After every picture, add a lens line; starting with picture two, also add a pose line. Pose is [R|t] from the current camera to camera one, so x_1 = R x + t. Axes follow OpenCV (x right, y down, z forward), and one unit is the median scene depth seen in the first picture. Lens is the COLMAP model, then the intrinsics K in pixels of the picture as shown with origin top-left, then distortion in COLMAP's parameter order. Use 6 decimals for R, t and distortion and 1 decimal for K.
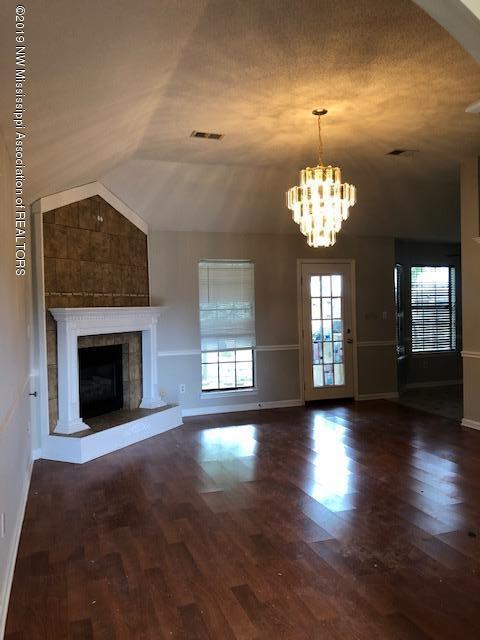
lens RADIAL K [[527.8, 0, 240.0], [0, 527.8, 320.0], [0, 0, 1]] dist [0.010566, 0.005689]
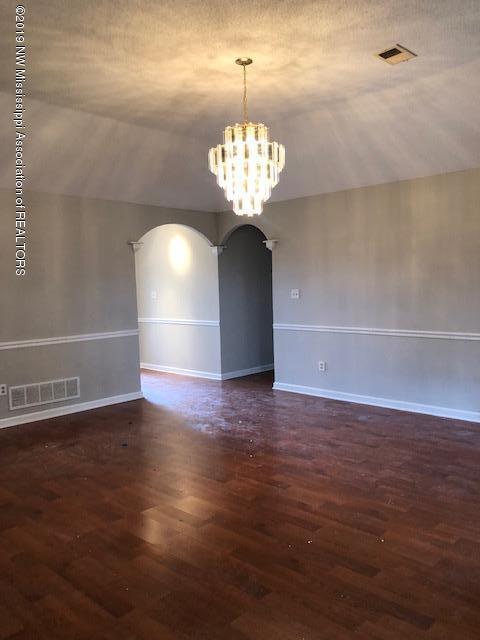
lens RADIAL K [[527.8, 0, 240.0], [0, 527.8, 320.0], [0, 0, 1]] dist [0.010566, 0.005689]
pose [[-0.892130, 0.083241, -0.444043, 0.581893], [0.040682, 0.993688, 0.104544, -0.060417], [0.449943, 0.075203, -0.889885, 1.809327]]
